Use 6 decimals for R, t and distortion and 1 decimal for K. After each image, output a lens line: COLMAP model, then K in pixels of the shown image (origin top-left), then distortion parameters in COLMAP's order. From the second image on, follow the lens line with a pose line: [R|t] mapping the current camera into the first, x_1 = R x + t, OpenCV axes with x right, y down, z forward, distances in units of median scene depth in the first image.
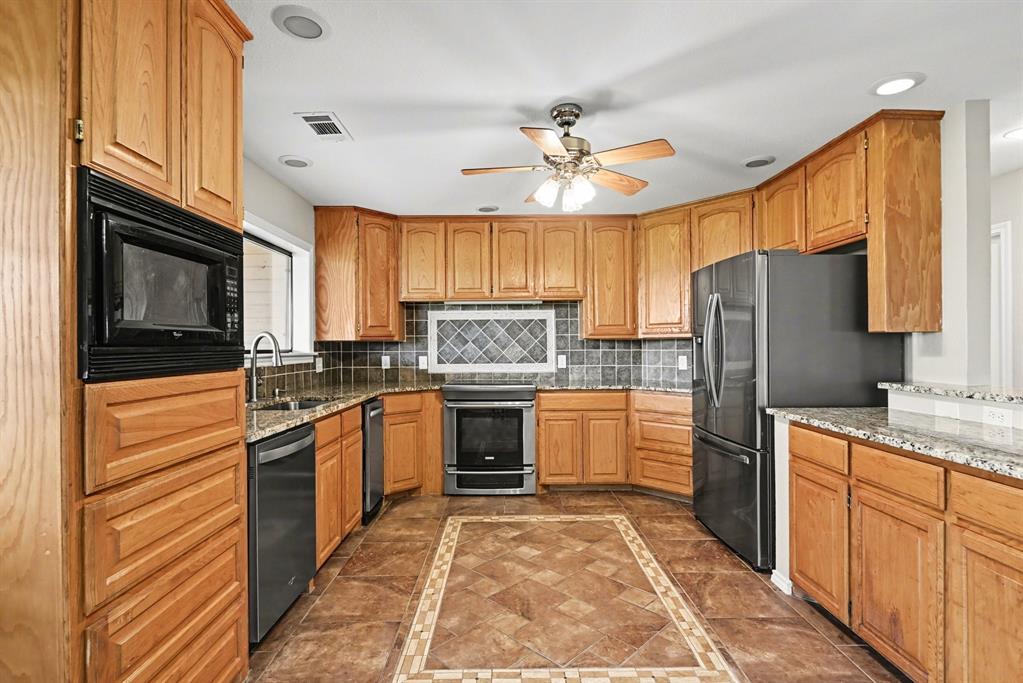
lens RADIAL K [[490.9, 0, 510.6], [0, 490.9, 342.8], [0, 0, 1]] dist [0.001521, -0.004661]
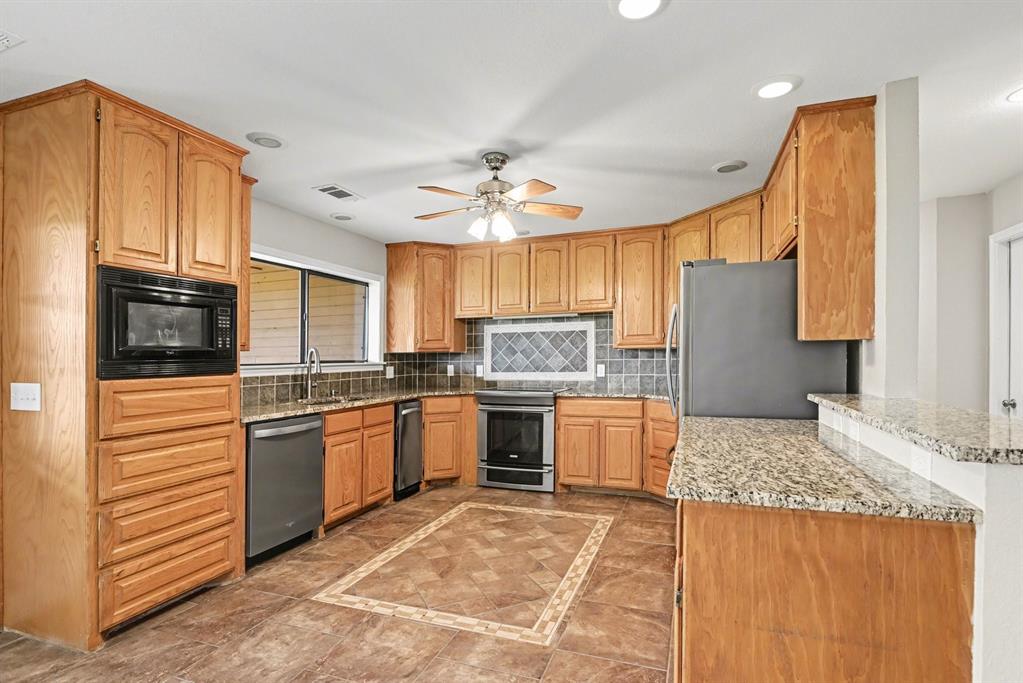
lens RADIAL K [[490.9, 0, 505.2], [0, 490.9, 351.2], [0, 0, 1]] dist [0.001521, -0.004661]
pose [[0.935680, -0.010006, -0.352708, 0.538517], [0.009647, 0.999950, -0.002776, -0.003926], [0.352718, -0.000805, 0.935729, -0.090837]]
